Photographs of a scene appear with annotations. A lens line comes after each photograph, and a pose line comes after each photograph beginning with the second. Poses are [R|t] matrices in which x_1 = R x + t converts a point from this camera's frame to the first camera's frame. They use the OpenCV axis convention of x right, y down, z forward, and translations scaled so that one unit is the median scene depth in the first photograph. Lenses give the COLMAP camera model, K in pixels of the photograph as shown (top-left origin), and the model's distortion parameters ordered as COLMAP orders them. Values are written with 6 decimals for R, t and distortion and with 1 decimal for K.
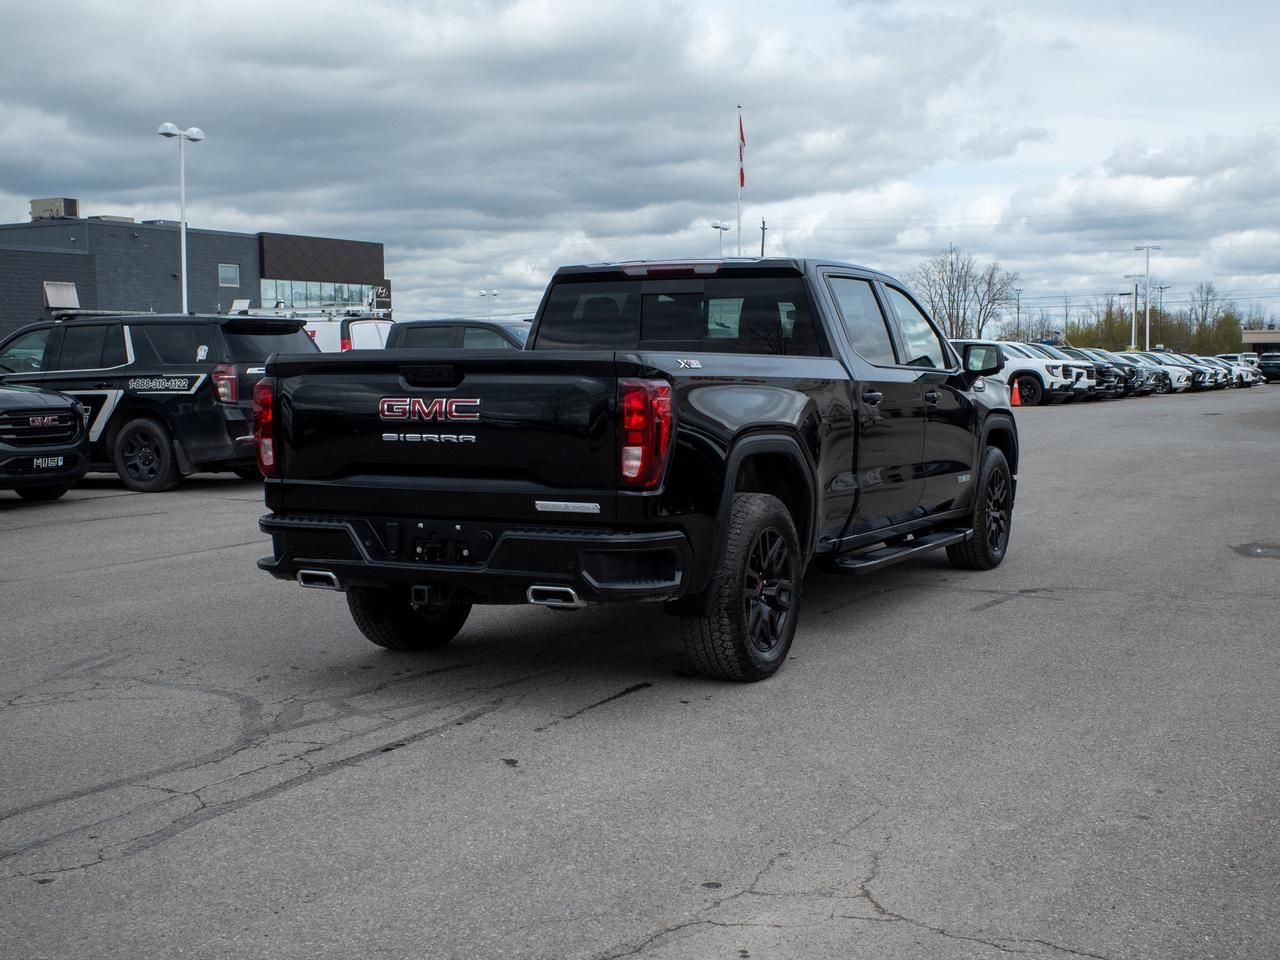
lens RADIAL K [[1617.4, 0, 679.5], [0, 1617.4, 569.0], [0, 0, 1]] dist [-0.064528, 0.062418]
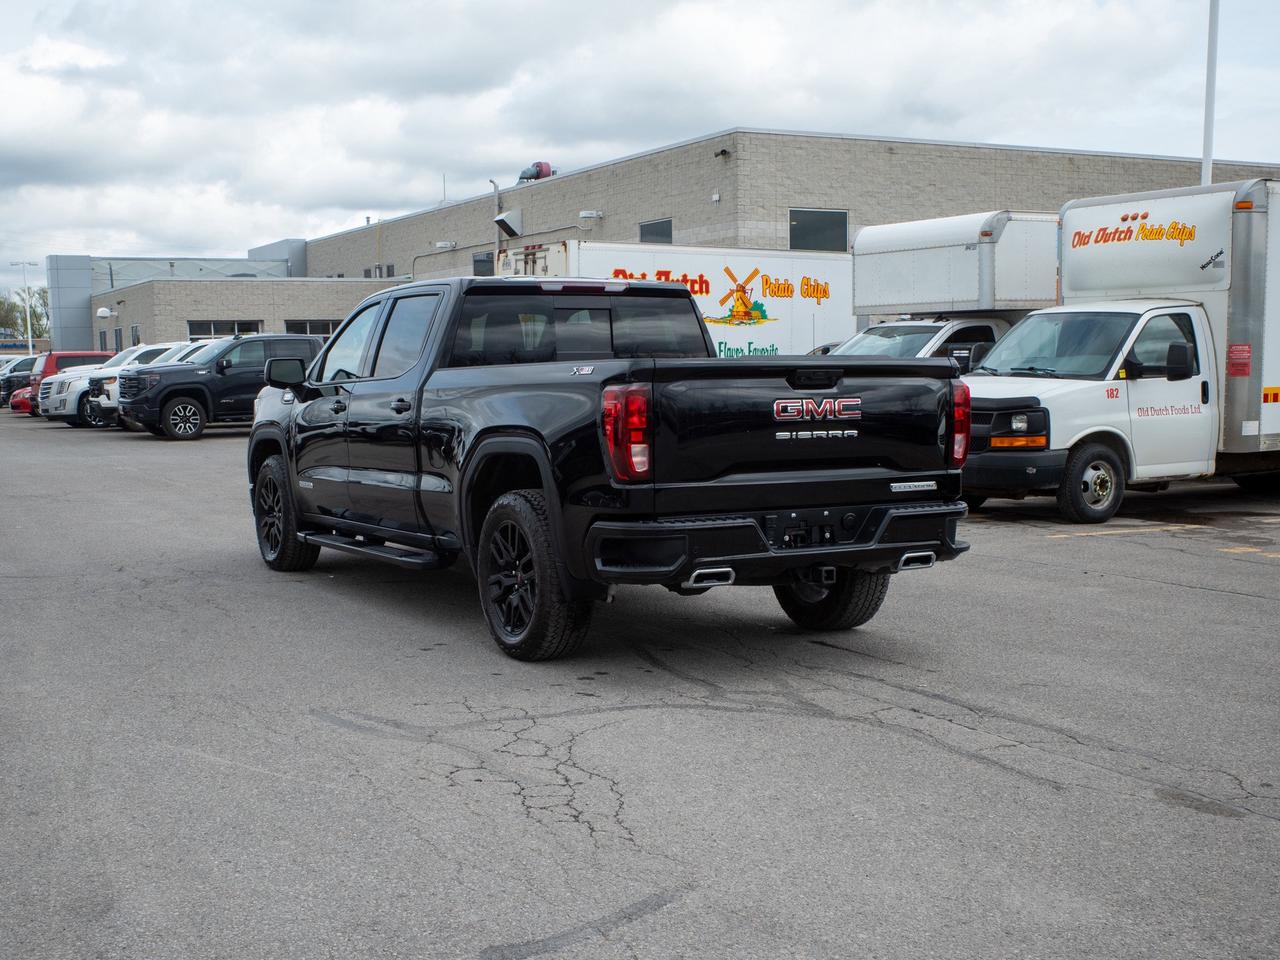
lens RADIAL K [[1569.2, 0, 634.8], [0, 1569.2, 582.1], [0, 0, 1]] dist [-0.058304, 0.049201]
pose [[0.588075, -0.110105, 0.801277, -1.103165], [0.112760, 0.992177, 0.053580, -0.052011], [-0.800907, 0.058843, 0.595890, 0.458383]]
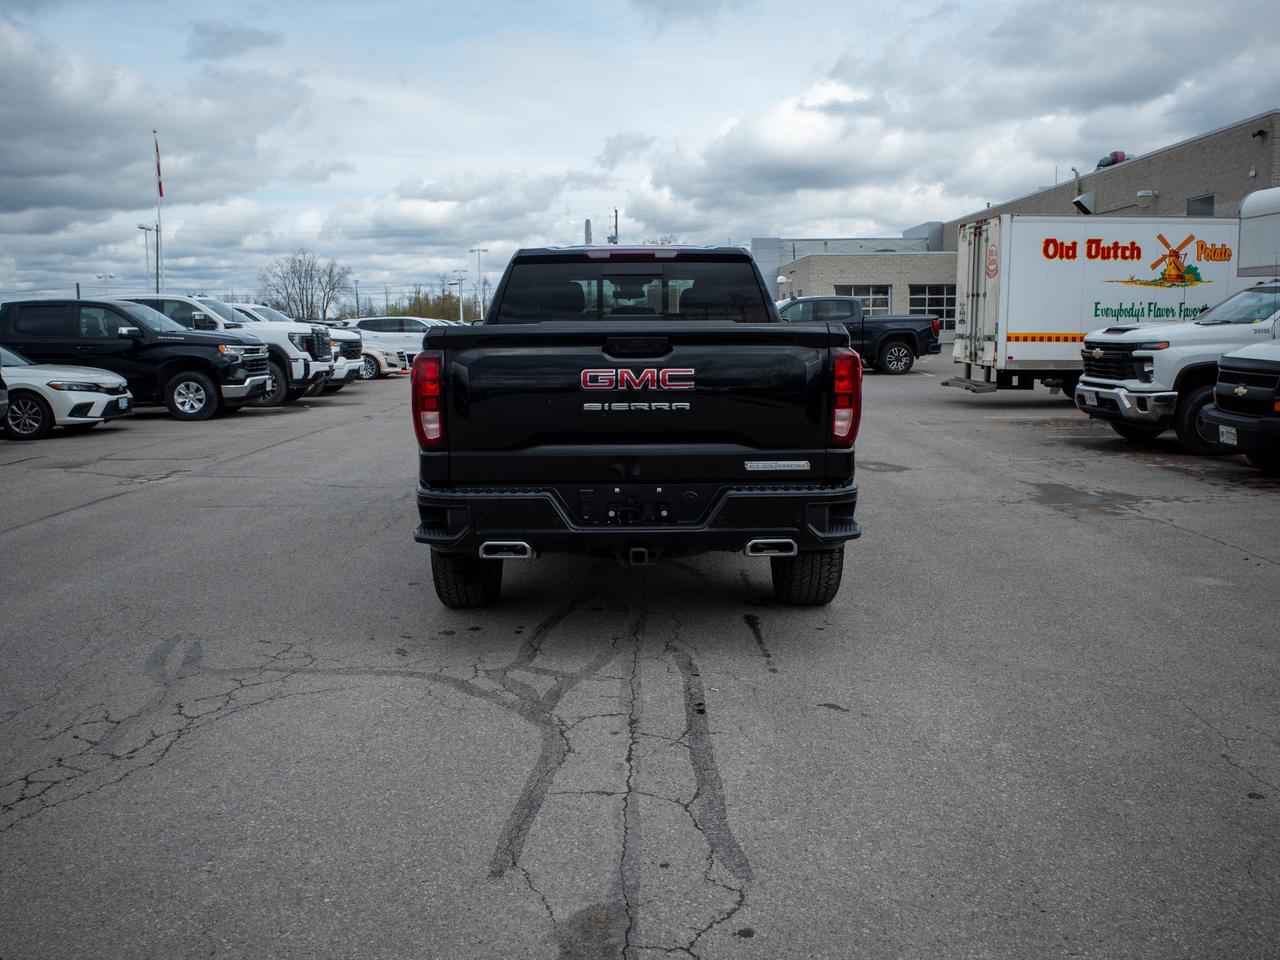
lens RADIAL K [[1182.9, 0, 648.0], [0, 1182.9, 480.9], [0, 0, 1]] dist [-0.065970, 0.065412]
pose [[0.896591, -0.058902, 0.438925, -0.485211], [0.060485, 0.998115, 0.010390, -0.040388], [-0.438709, 0.017233, 0.898464, 0.307682]]
